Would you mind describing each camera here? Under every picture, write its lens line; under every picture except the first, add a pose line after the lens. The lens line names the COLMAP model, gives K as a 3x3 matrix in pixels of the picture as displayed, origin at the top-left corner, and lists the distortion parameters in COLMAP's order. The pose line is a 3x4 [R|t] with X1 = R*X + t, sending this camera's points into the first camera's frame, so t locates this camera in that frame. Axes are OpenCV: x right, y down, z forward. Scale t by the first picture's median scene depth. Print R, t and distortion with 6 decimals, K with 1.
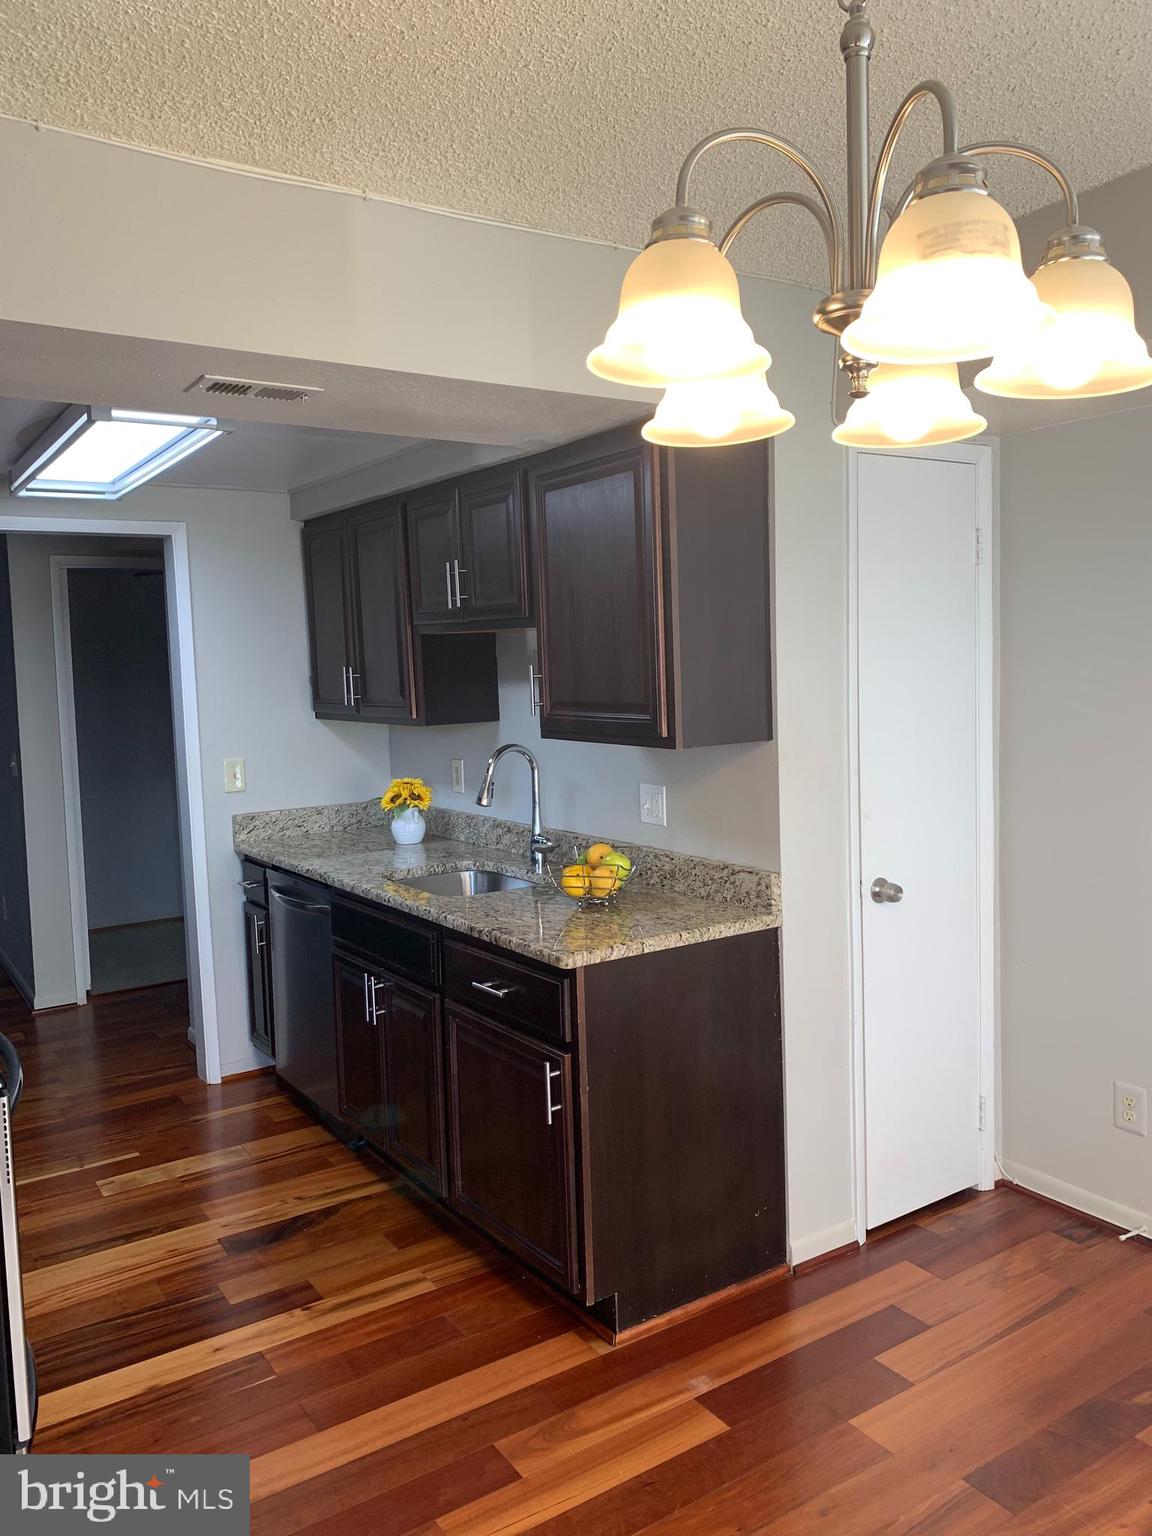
lens RADIAL K [[1176.9, 0, 573.7], [0, 1176.9, 760.0], [0, 0, 1]] dist [0.034431, -0.048102]
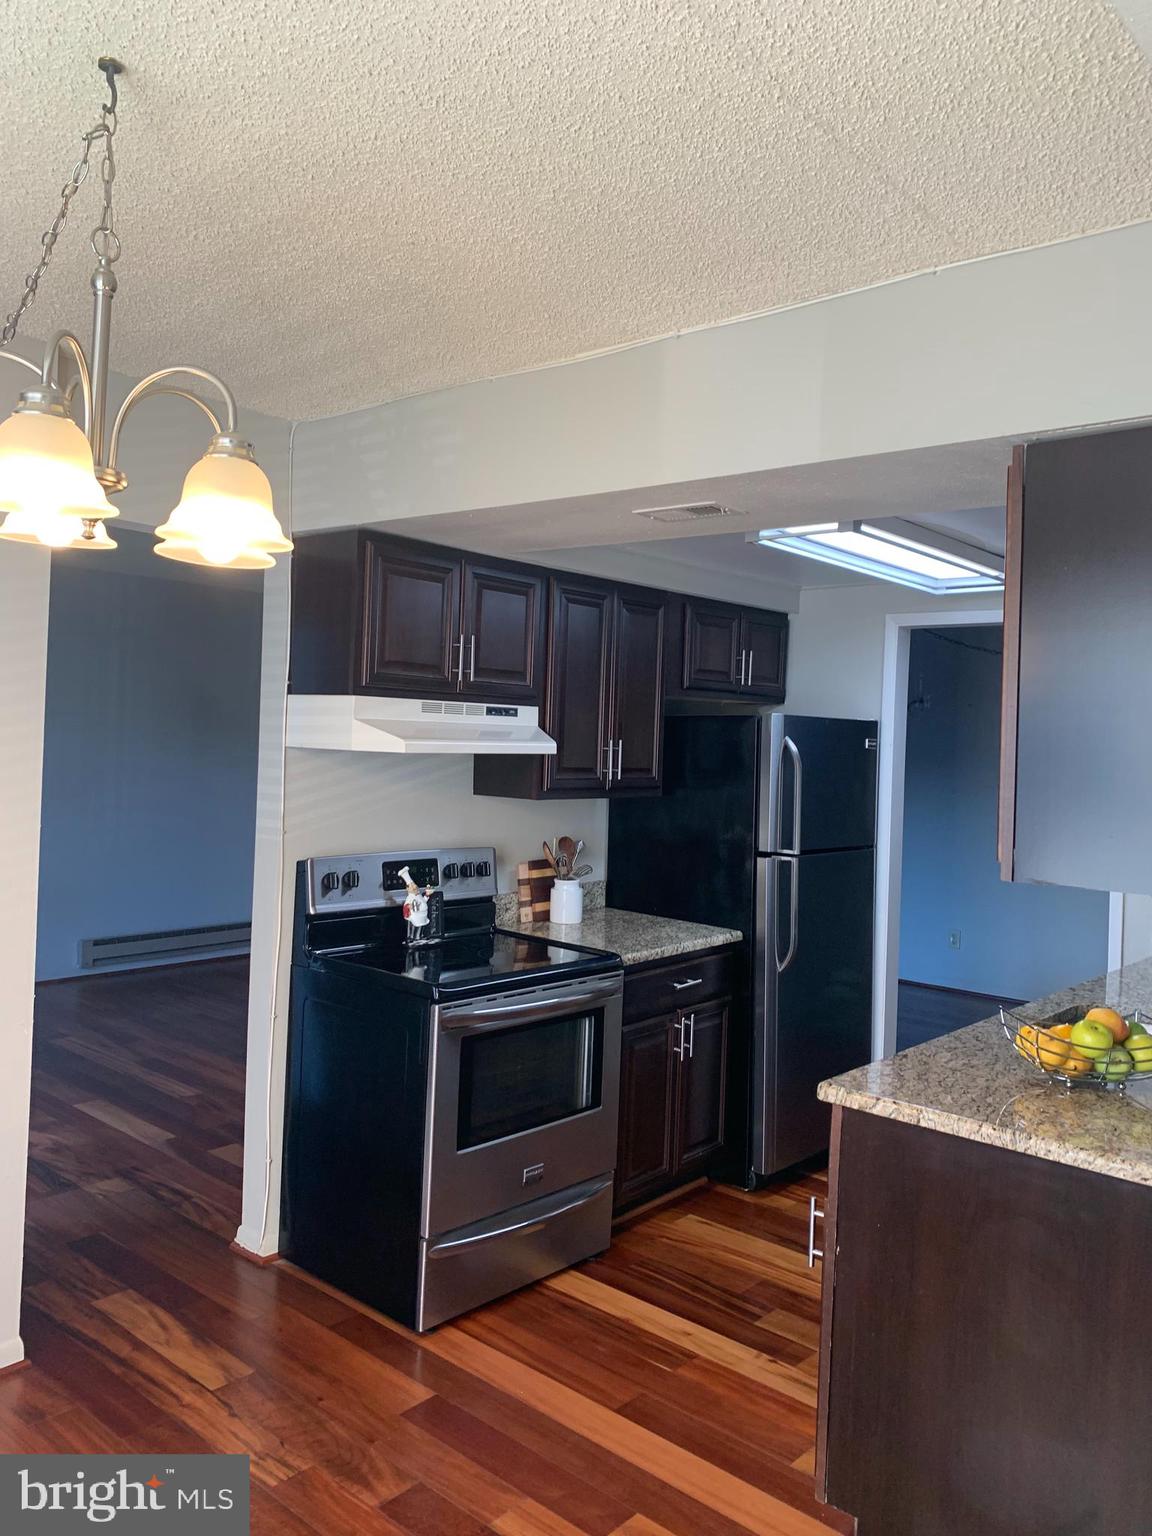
lens RADIAL K [[1176.9, 0, 573.0], [0, 1176.9, 770.2], [0, 0, 1]] dist [0.034431, -0.048102]
pose [[0.256783, 0.066845, -0.964155, 0.769435], [-0.130234, 0.990900, 0.034015, -0.072282], [0.957654, 0.116831, 0.263152, 0.544788]]
